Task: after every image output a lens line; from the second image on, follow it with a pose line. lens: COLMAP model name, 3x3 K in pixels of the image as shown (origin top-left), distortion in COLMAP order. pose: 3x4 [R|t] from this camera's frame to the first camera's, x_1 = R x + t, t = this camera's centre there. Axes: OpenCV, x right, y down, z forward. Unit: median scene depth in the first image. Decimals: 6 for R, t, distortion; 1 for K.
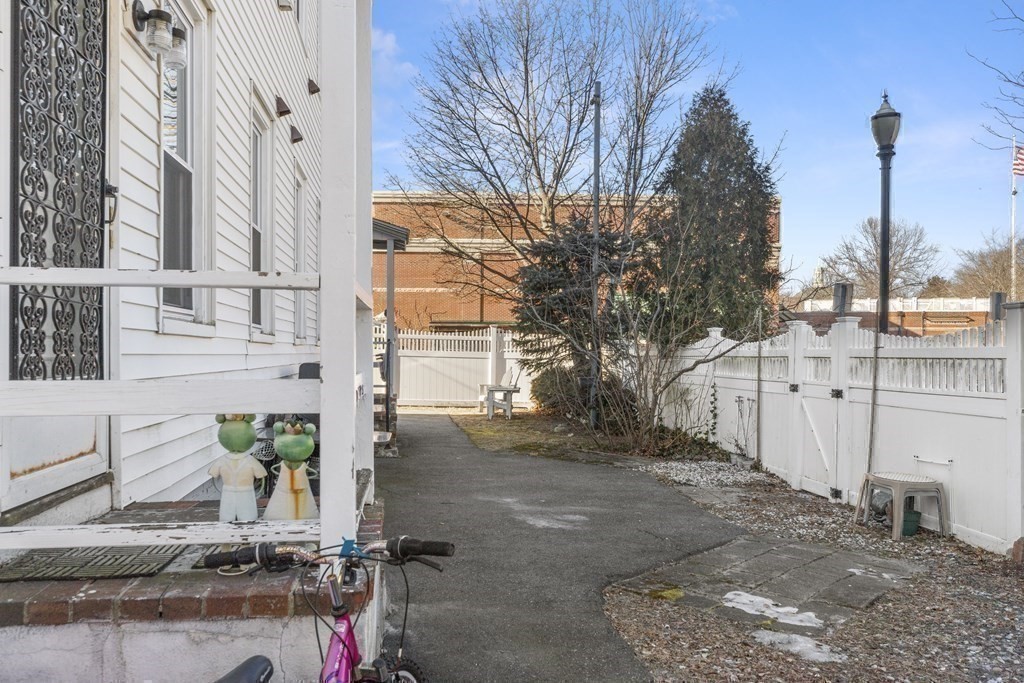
lens RADIAL K [[779.5, 0, 513.2], [0, 779.5, 347.1], [0, 0, 1]] dist [0.010880, 0.005555]
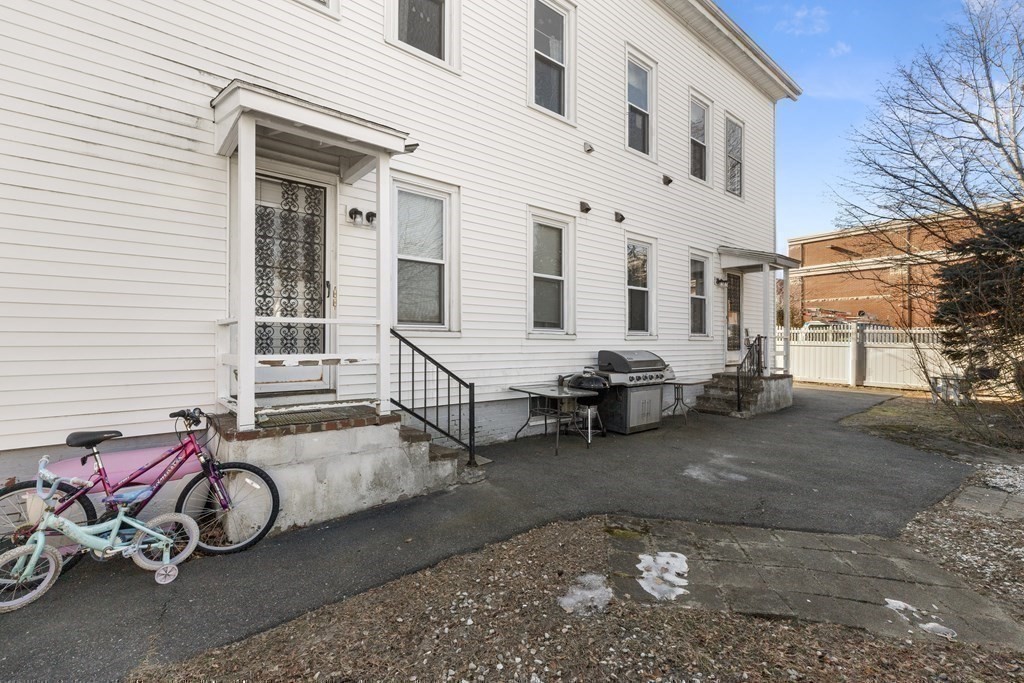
lens RADIAL K [[458.9, 0, 511.0], [0, 458.9, 341.5], [0, 0, 1]] dist [0.002652, 0.000408]
pose [[0.520468, -0.008520, -0.853839, 0.733273], [0.007191, 0.999958, -0.005595, 0.007019], [0.853851, -0.003228, 0.520507, 0.448702]]
